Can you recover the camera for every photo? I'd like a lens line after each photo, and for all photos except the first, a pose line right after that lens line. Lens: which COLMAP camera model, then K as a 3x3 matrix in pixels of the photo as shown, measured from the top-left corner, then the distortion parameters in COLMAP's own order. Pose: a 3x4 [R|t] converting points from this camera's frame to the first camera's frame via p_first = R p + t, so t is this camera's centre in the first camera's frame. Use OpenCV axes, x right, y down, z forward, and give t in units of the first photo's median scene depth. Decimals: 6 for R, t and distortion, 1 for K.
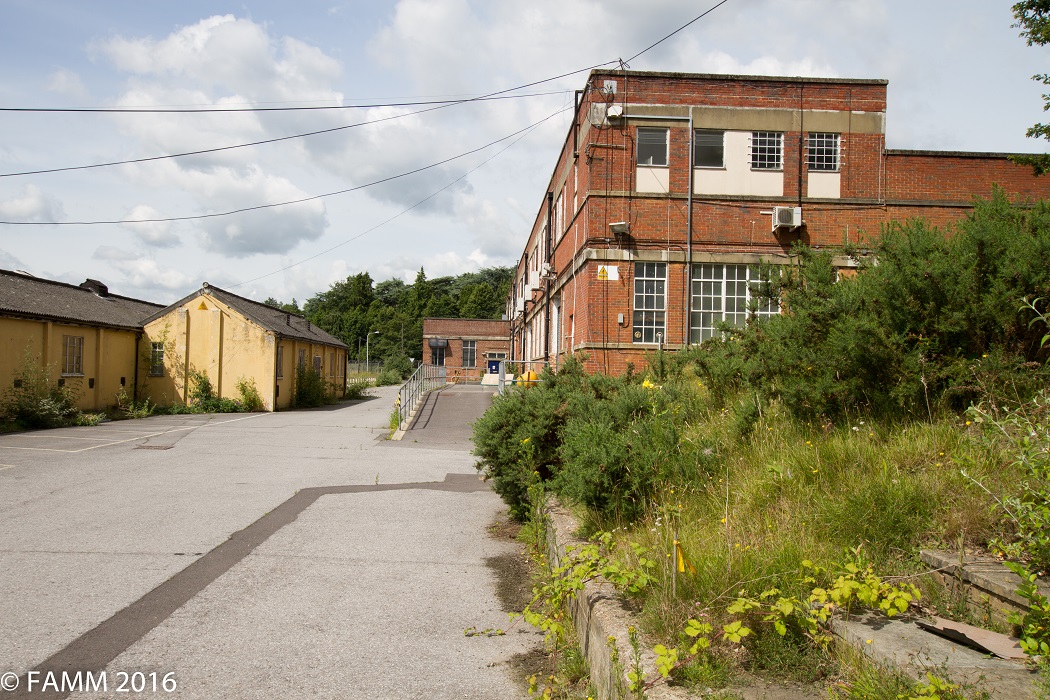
lens RADIAL K [[939.0, 0, 525.0], [0, 939.0, 350.0], [0, 0, 1]] dist [0.015644, 0.015445]
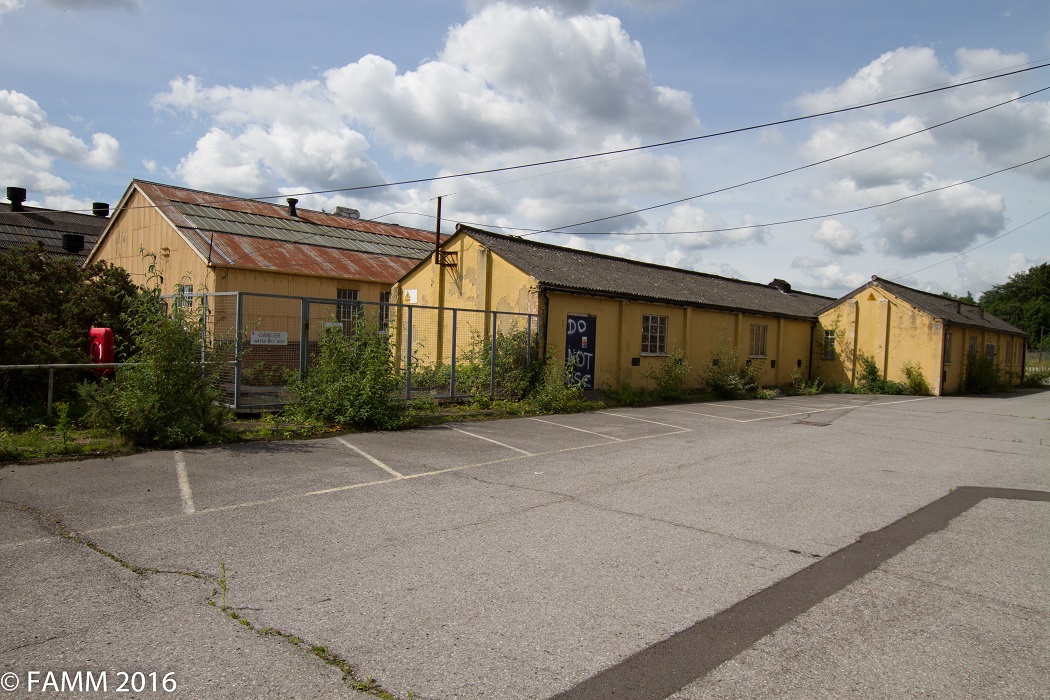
lens RADIAL K [[741.4, 0, 524.2], [0, 741.4, 359.4], [0, 0, 1]] dist [0.007473, 0.005609]
pose [[0.709988, 0.021572, -0.703883, -0.016069], [-0.003498, 0.999626, 0.027108, 0.004329], [0.704205, -0.016784, 0.709798, 0.092859]]
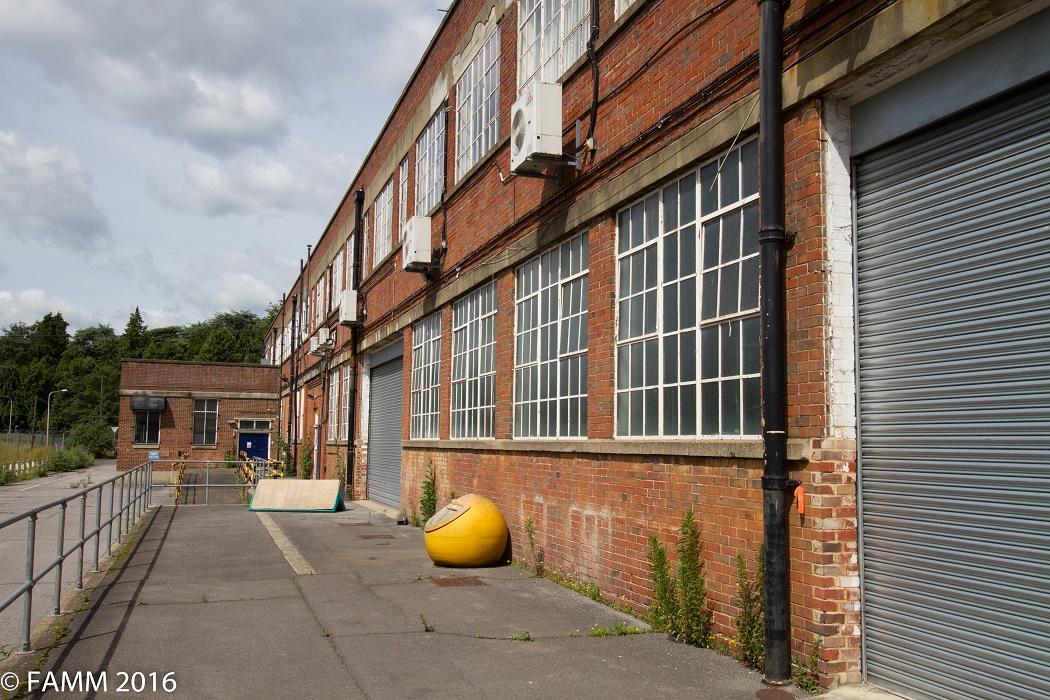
lens RADIAL K [[939.0, 0, 525.0], [0, 939.0, 350.0], [0, 0, 1]] dist [0.015644, 0.015445]
pose [[0.962258, 0.017042, 0.271604, -0.029654], [0.001508, 0.997688, -0.067942, -0.000555], [-0.272134, 0.065787, 0.960008, 0.406603]]
